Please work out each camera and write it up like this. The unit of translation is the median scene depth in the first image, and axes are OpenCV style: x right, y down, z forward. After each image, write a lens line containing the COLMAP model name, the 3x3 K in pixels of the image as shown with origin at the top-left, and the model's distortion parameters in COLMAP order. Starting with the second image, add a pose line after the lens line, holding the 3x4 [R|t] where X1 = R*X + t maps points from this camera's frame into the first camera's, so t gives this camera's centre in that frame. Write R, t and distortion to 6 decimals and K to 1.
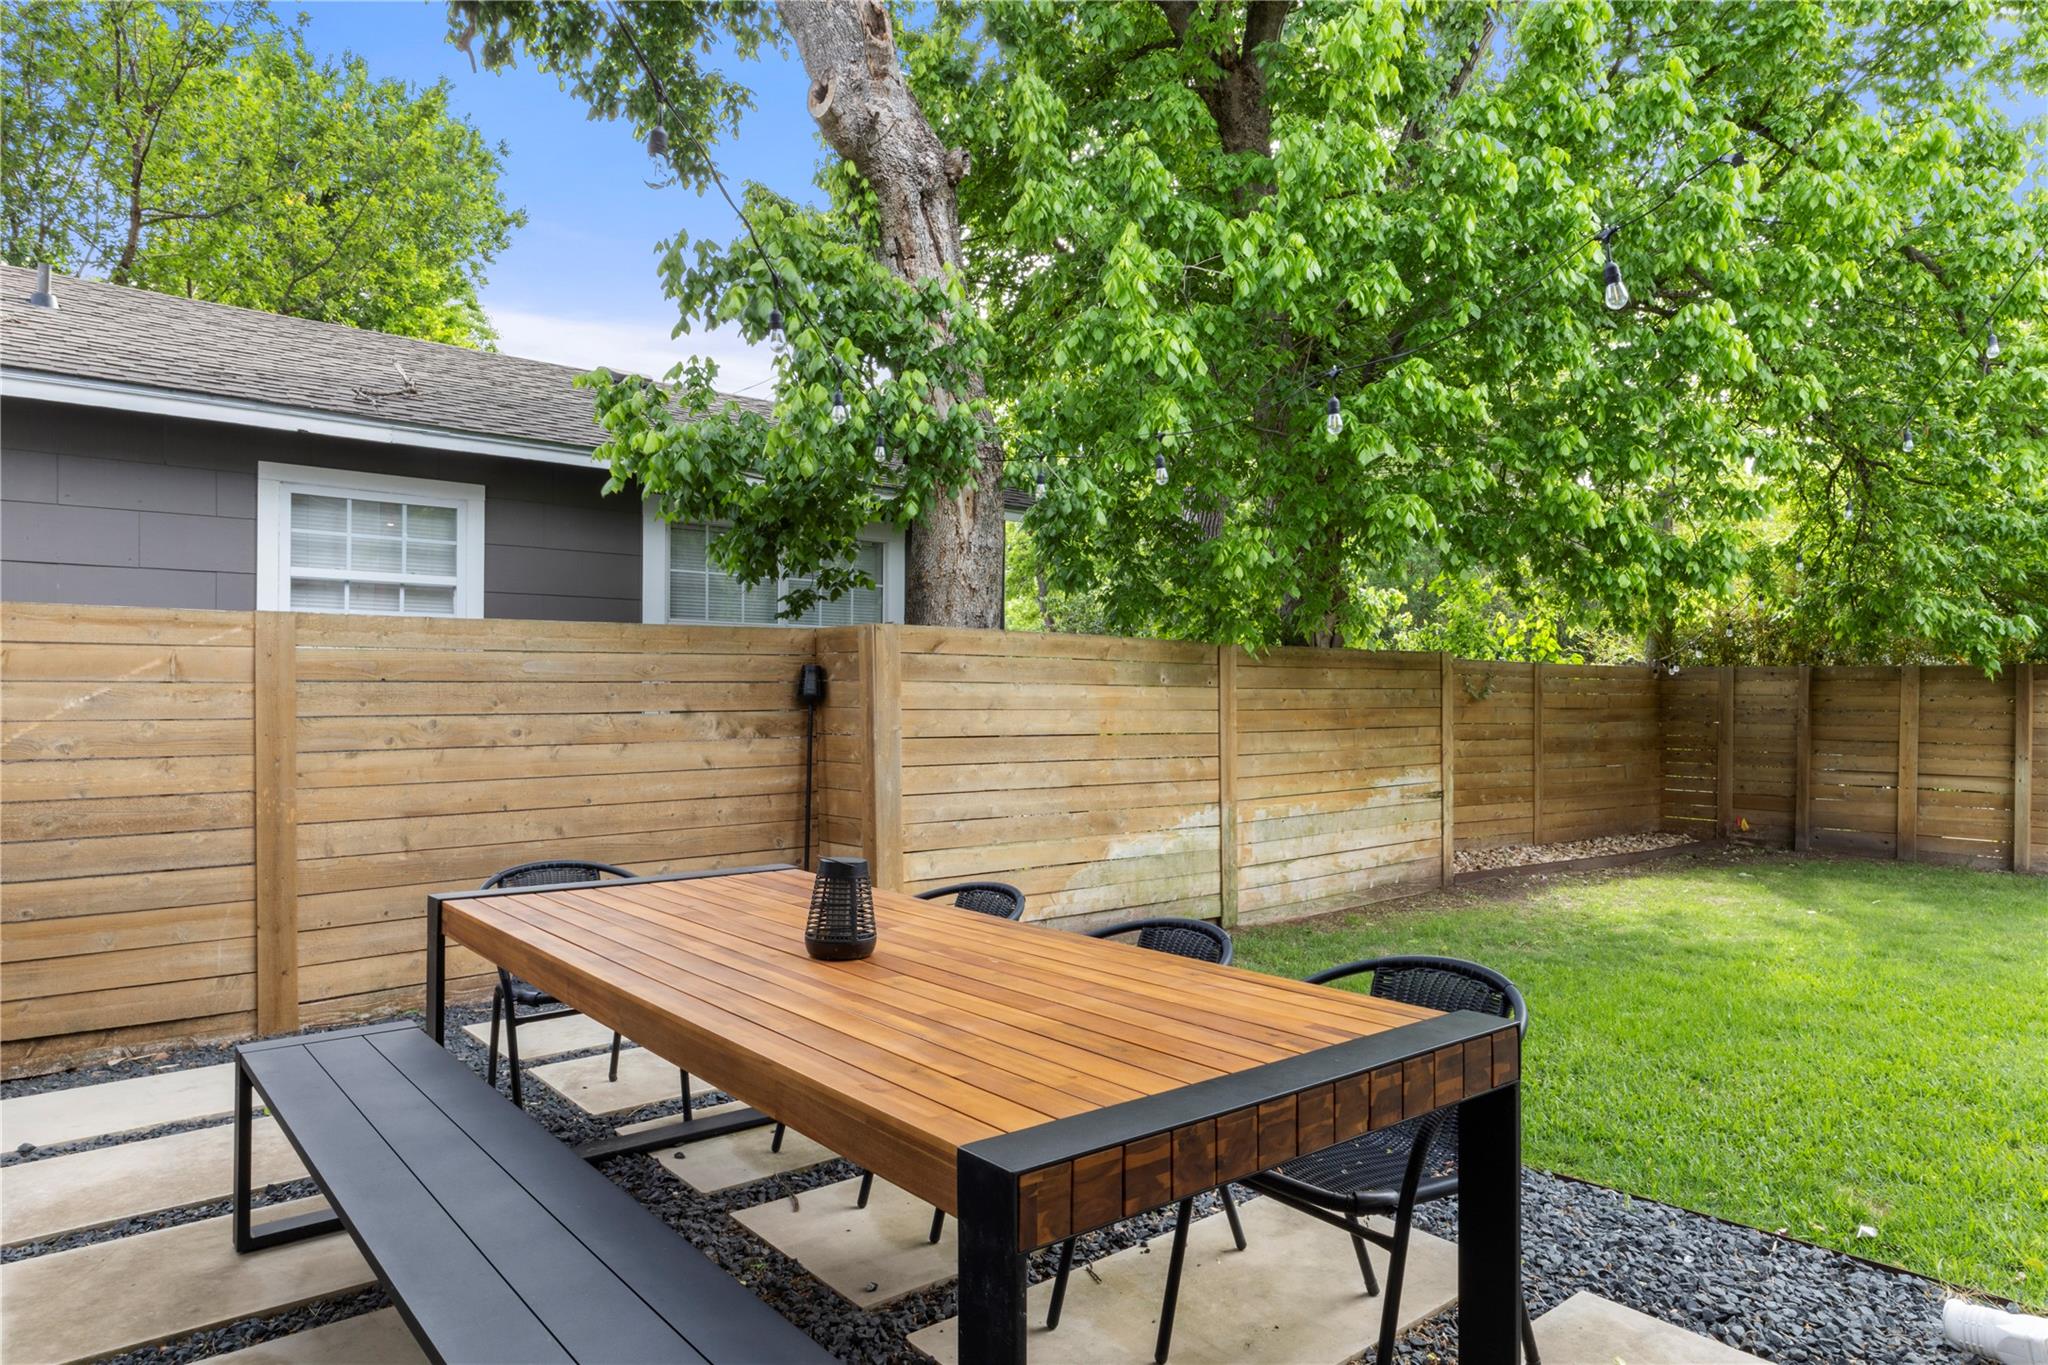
lens RADIAL K [[1237.1, 0, 1024.0], [0, 1237.1, 682.5], [0, 0, 1]] dist [-0.001738, -0.001318]
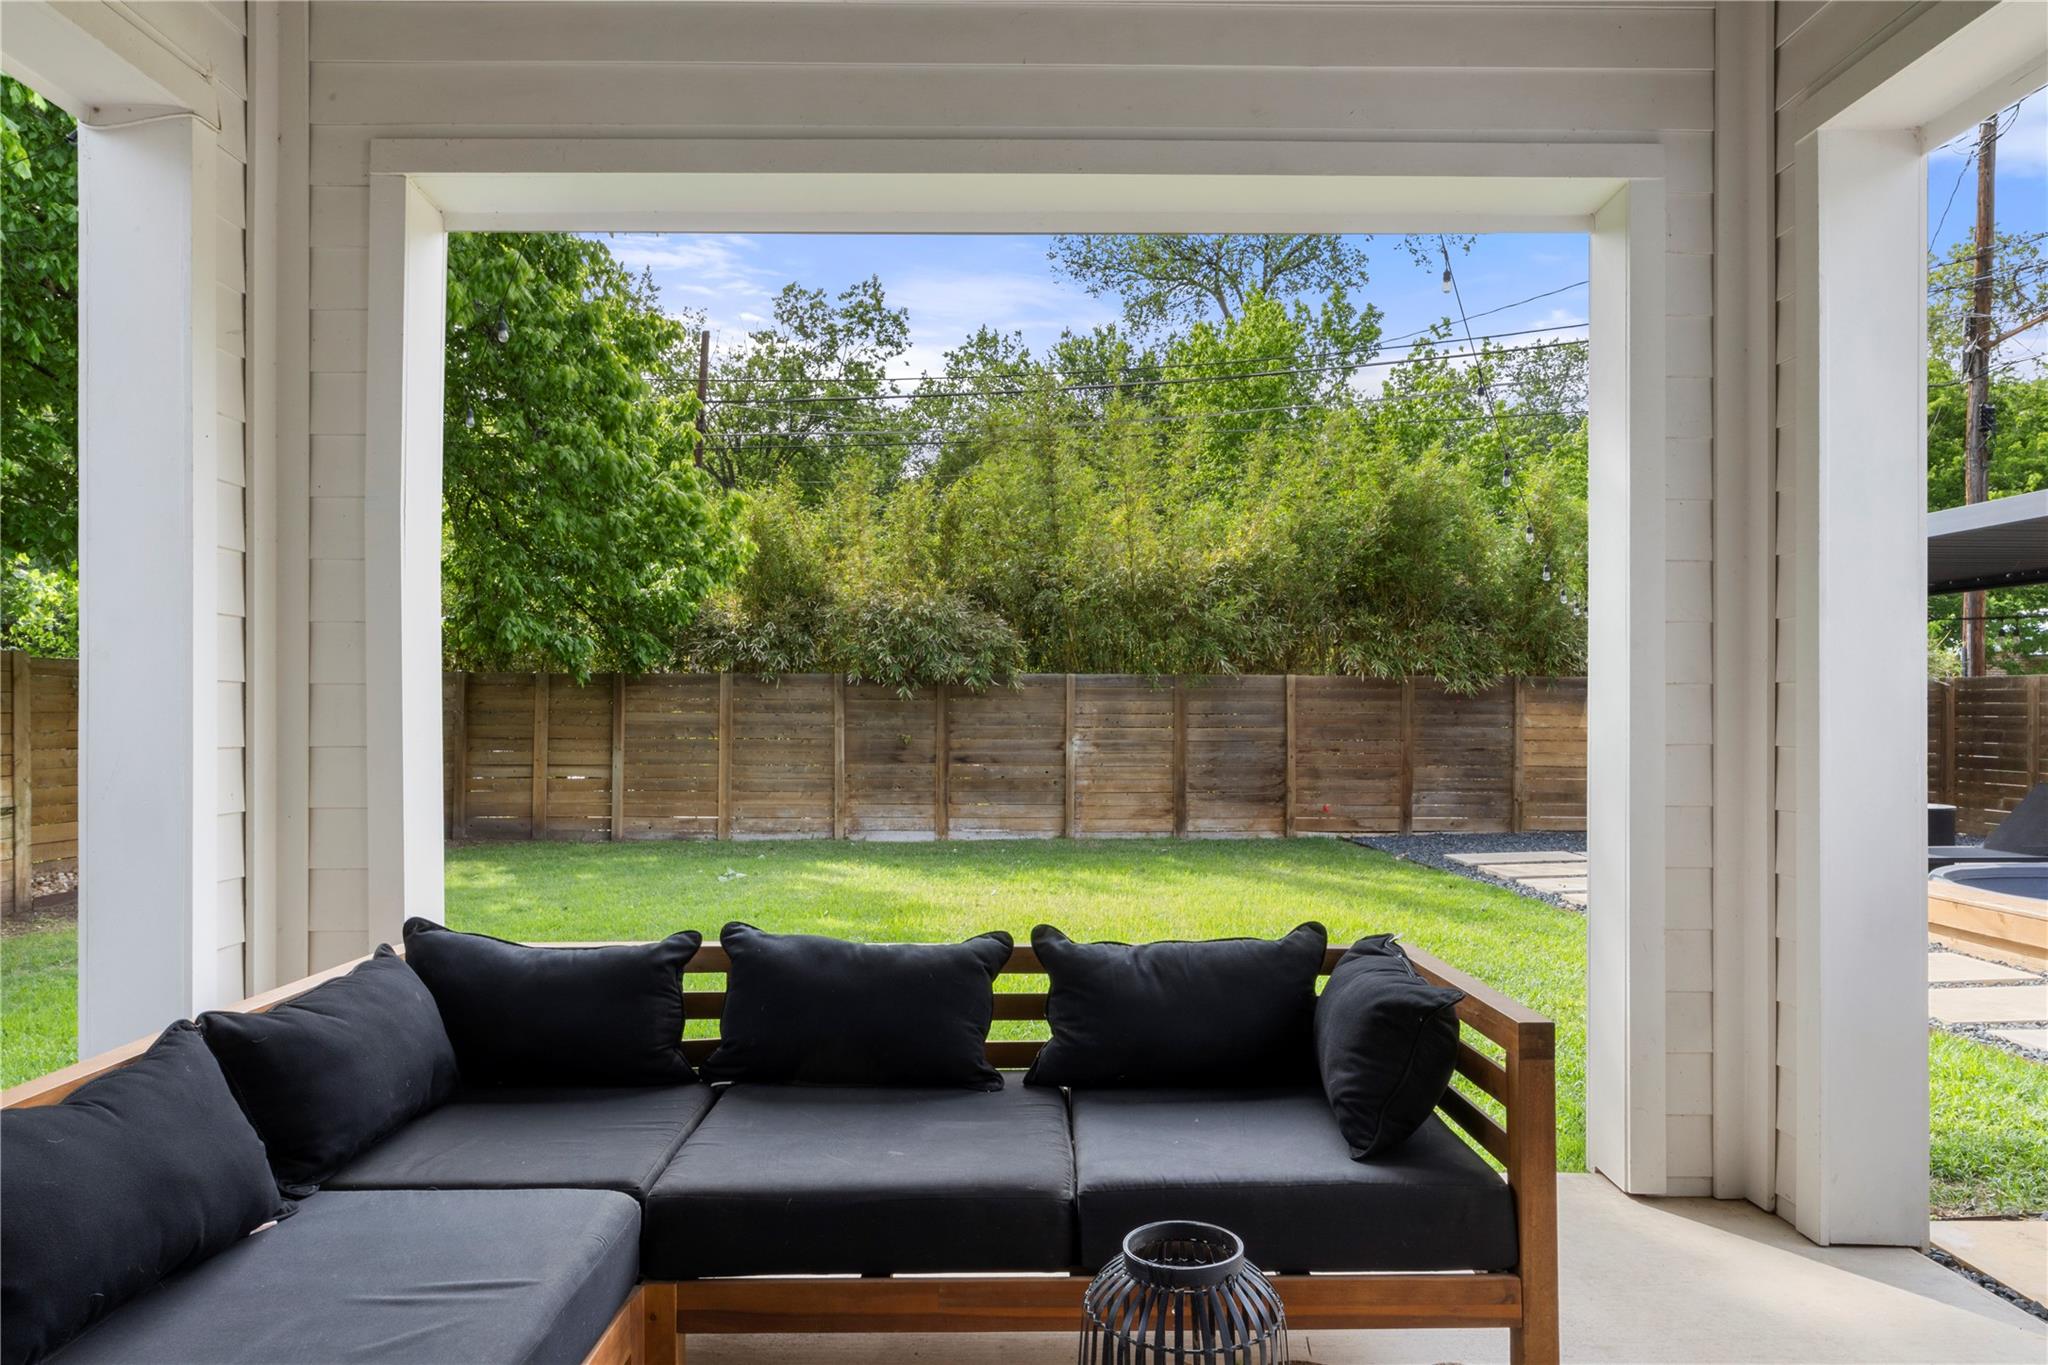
lens RADIAL K [[1276.8, 0, 1024.0], [0, 1276.8, 682.5], [0, 0, 1]] dist [0.001199, 0.000635]
pose [[0.638230, 0.008052, 0.769804, 0.121295], [-0.008191, 0.999960, -0.003669, -0.007046], [-0.769802, -0.003964, 0.638270, -0.210450]]
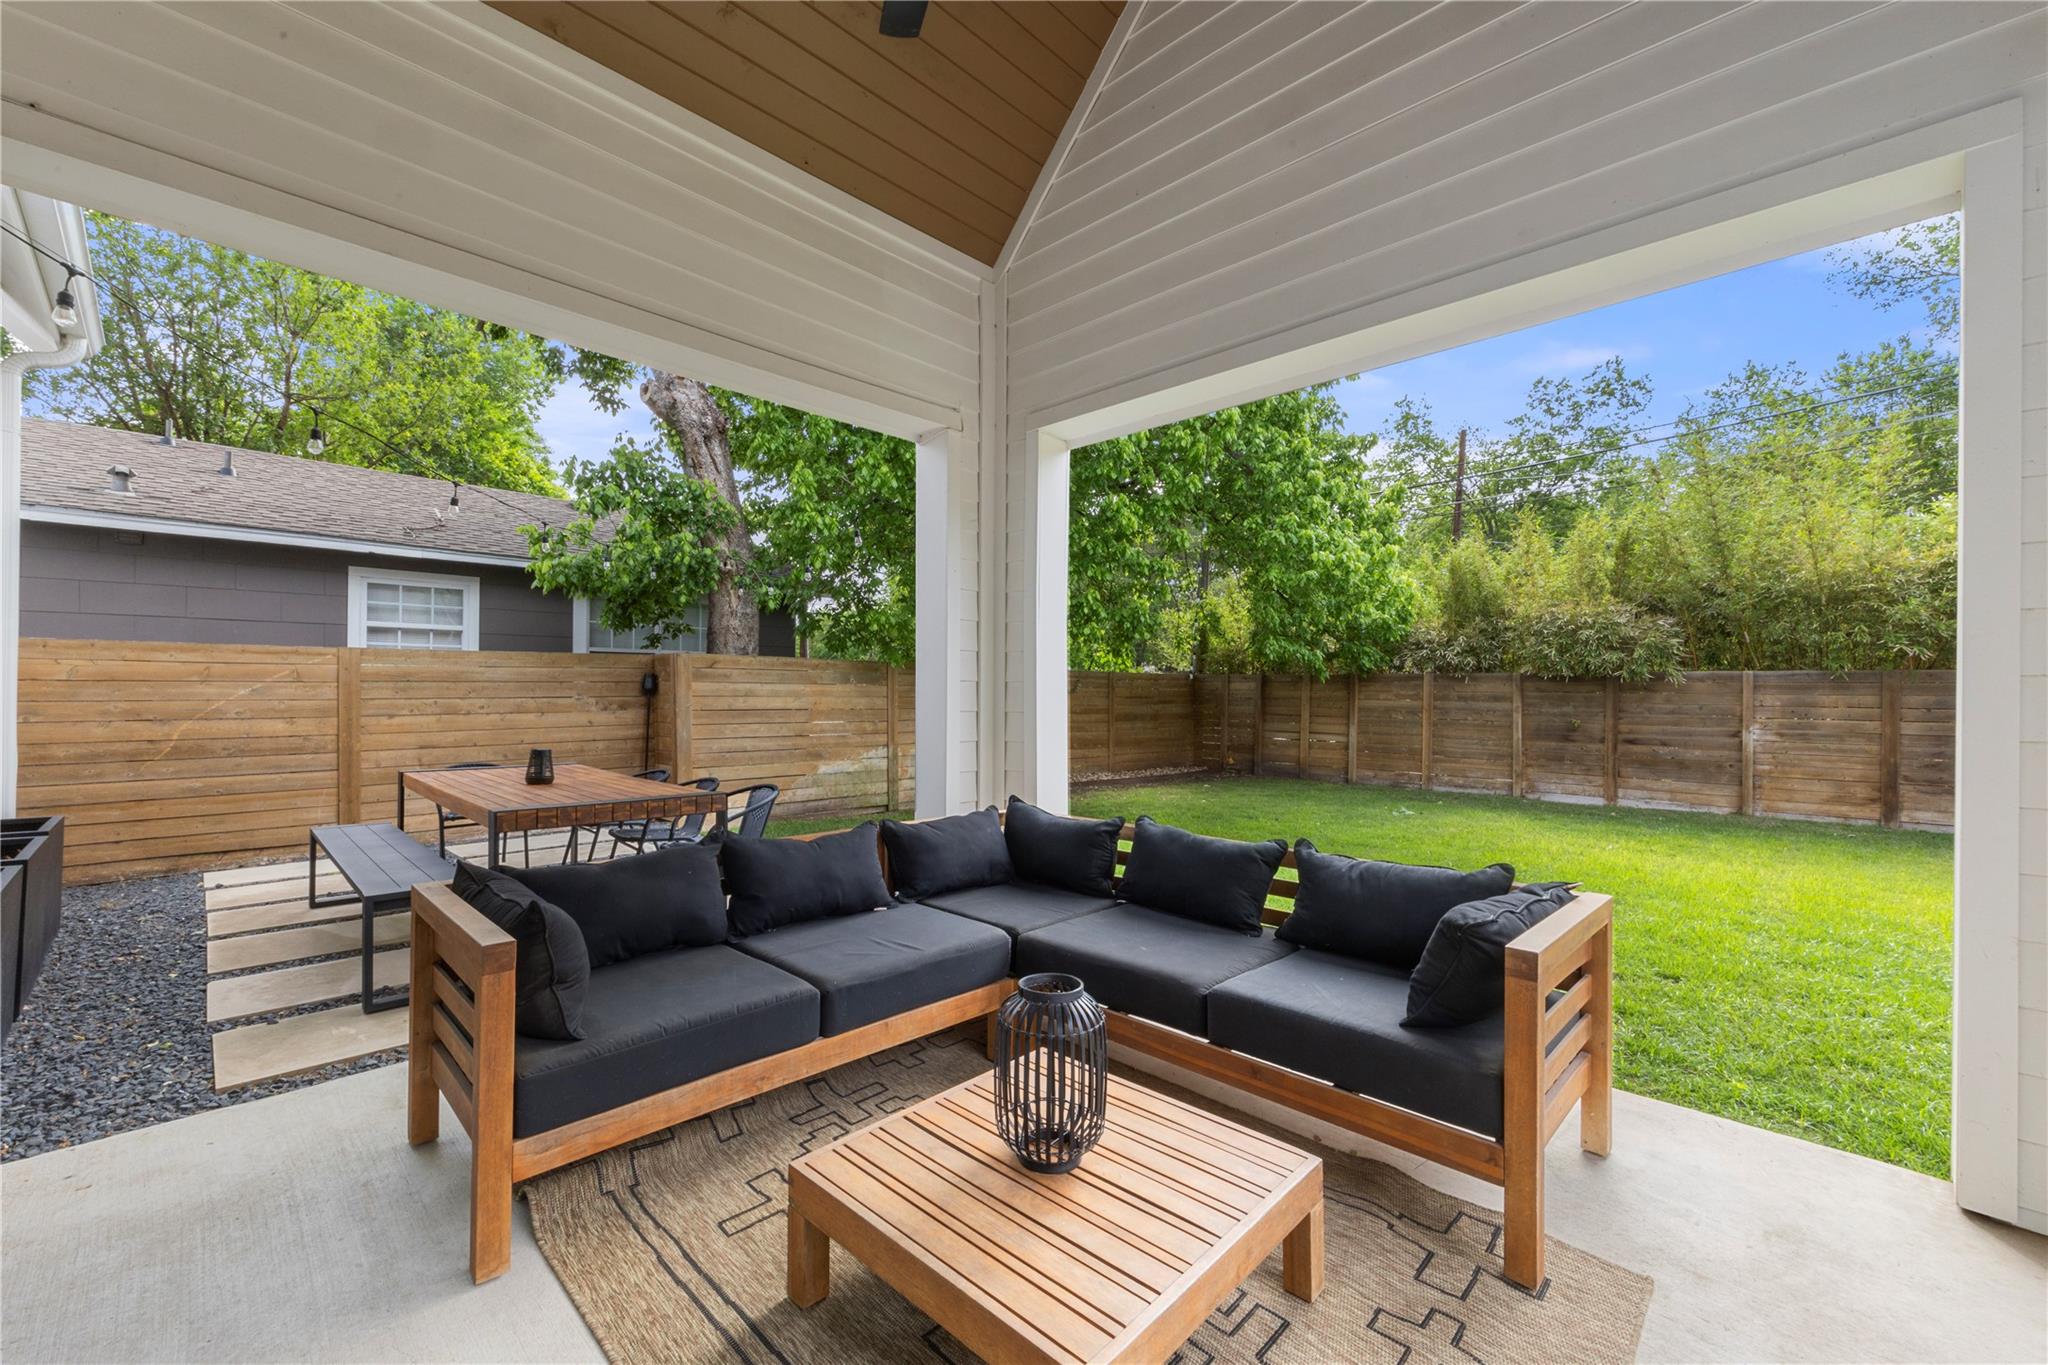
lens RADIAL K [[840.5, 0, 1024.0], [0, 840.5, 682.5], [0, 0, 1]] dist [-0.000609, 0.000282]
pose [[0.996138, 0.004481, 0.087689, 0.296625], [-0.004849, 0.999980, 0.003977, -0.007691], [-0.087670, -0.004387, 0.996140, -0.373976]]
